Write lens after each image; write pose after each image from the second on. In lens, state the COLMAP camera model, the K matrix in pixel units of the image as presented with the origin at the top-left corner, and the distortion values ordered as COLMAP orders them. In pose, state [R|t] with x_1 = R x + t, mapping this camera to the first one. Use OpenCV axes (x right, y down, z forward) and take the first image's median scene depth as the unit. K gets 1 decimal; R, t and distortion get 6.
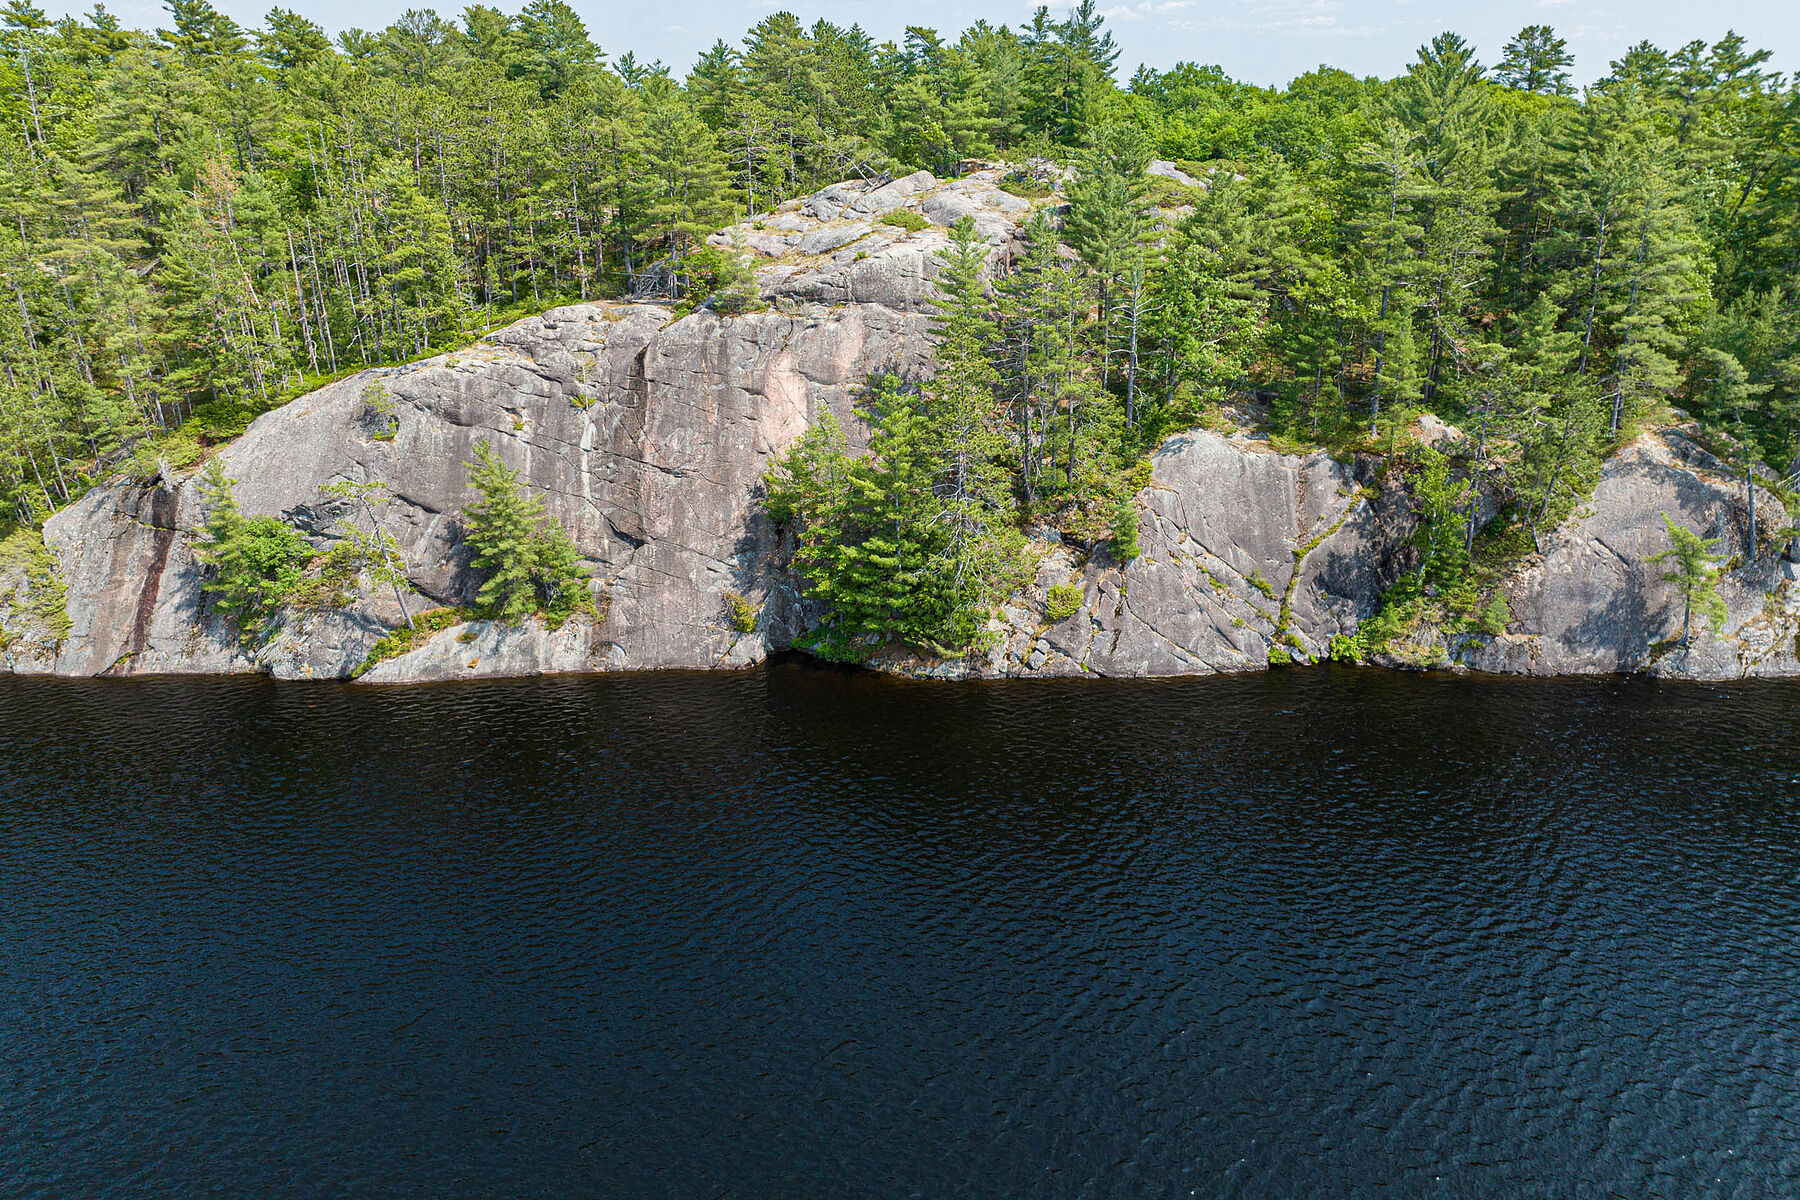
lens RADIAL K [[1254.2, 0, 900.0], [0, 1254.2, 600.0], [0, 0, 1]] dist [-0.034982, -0.005462]
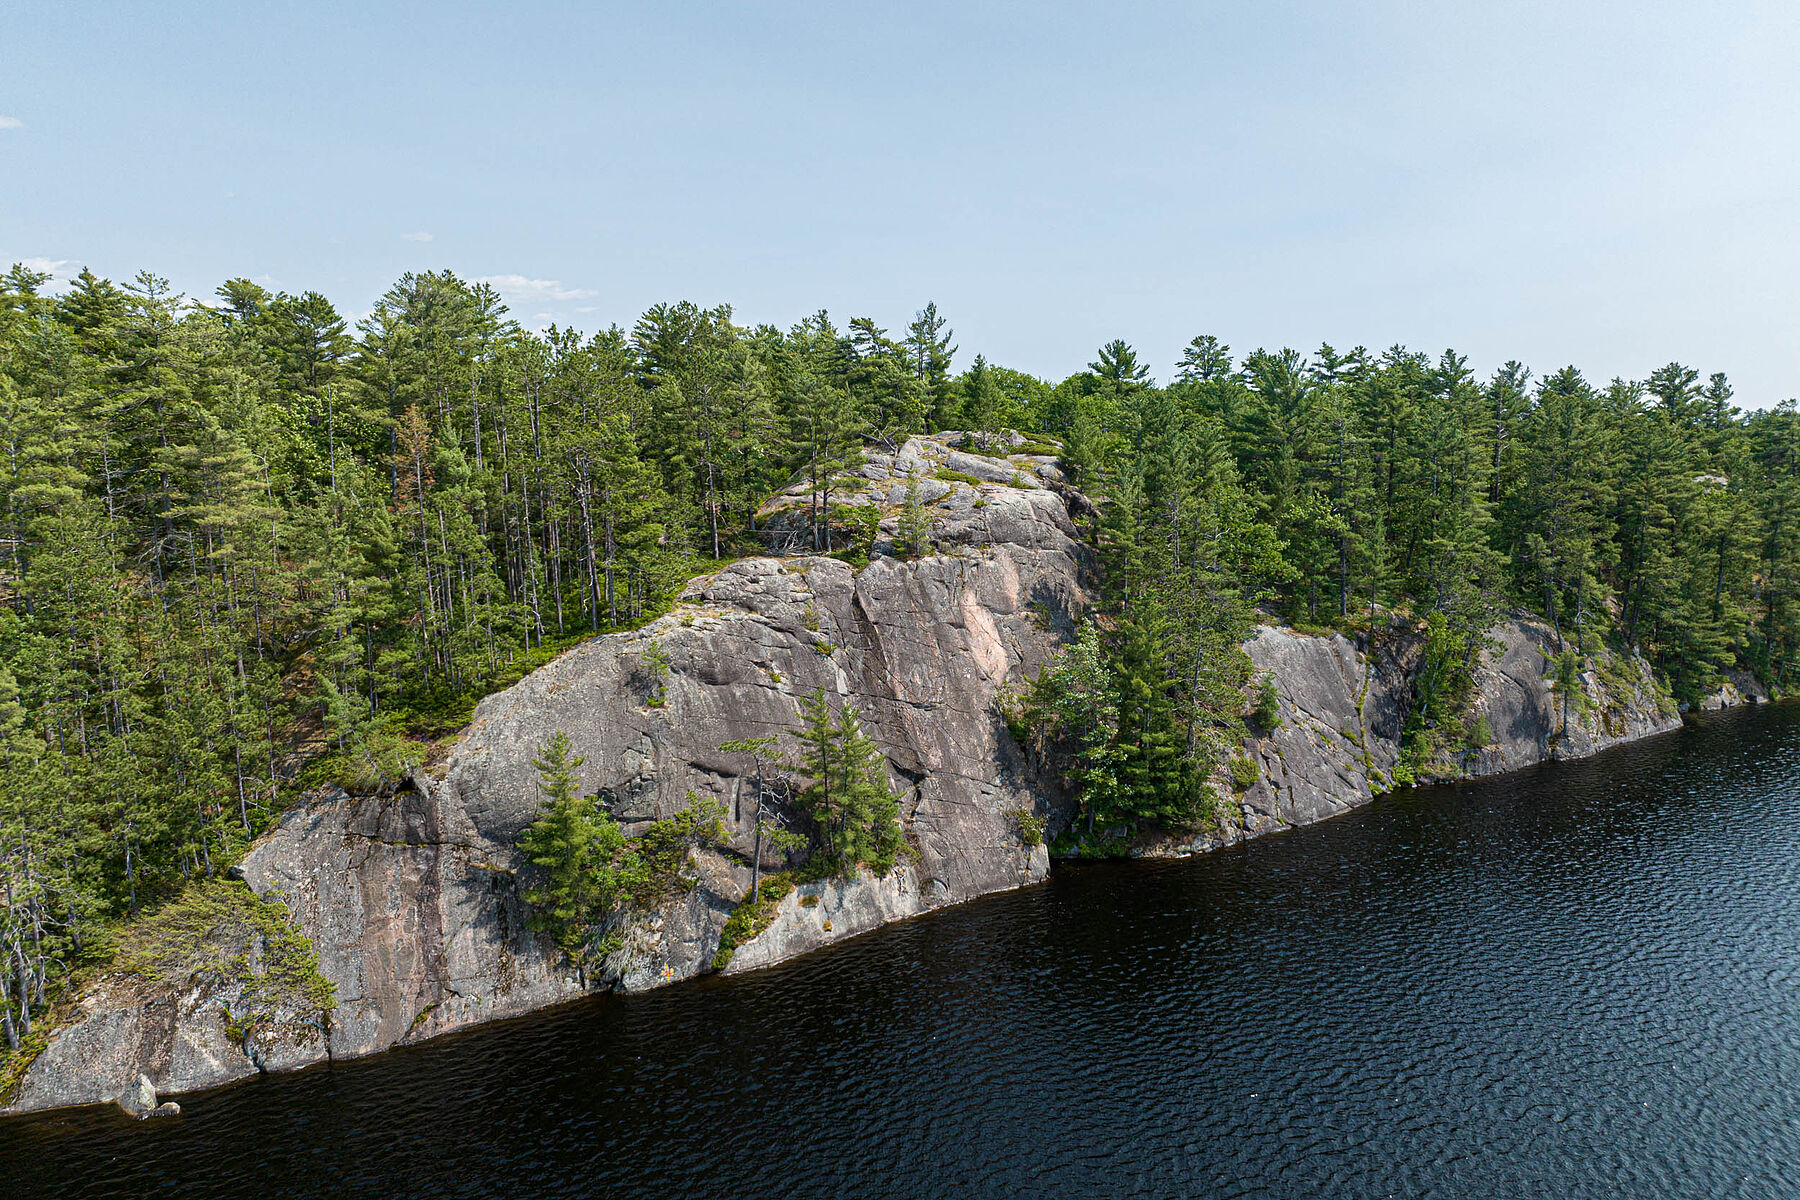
lens RADIAL K [[1260.3, 0, 900.0], [0, 1260.3, 600.0], [0, 0, 1]] dist [-0.011820, -0.055982]
pose [[0.849478, -0.073575, 0.522468, -0.743413], [0.195312, 0.963736, -0.181841, -0.002091], [-0.490143, 0.256514, 0.833043, 0.129812]]
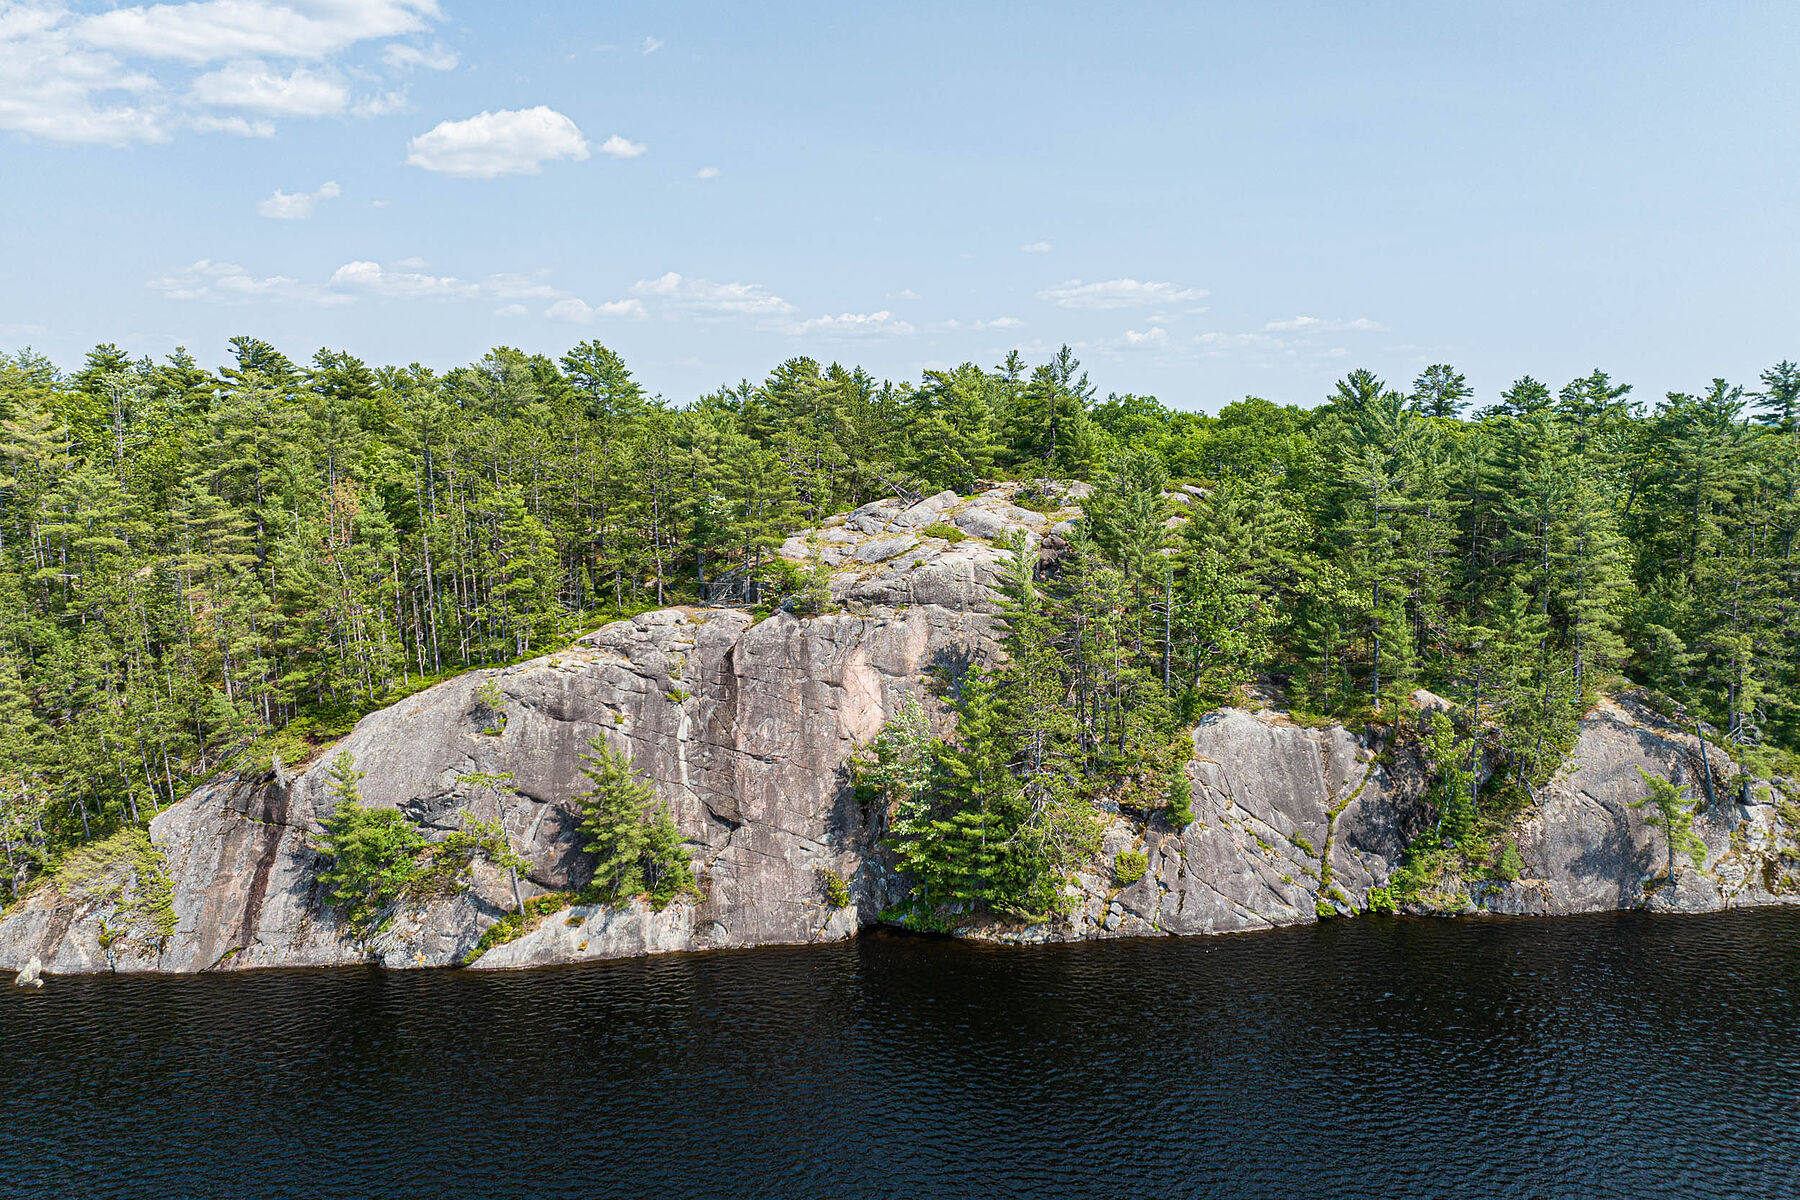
lens RADIAL K [[1254.2, 0, 900.0], [0, 1254.2, 600.0], [0, 0, 1]] dist [-0.034982, -0.005462]
pose [[0.996040, -0.017278, 0.087213, -0.159076], [0.037461, 0.971170, -0.235425, 0.024610], [-0.080631, 0.237760, 0.967972, -0.094789]]
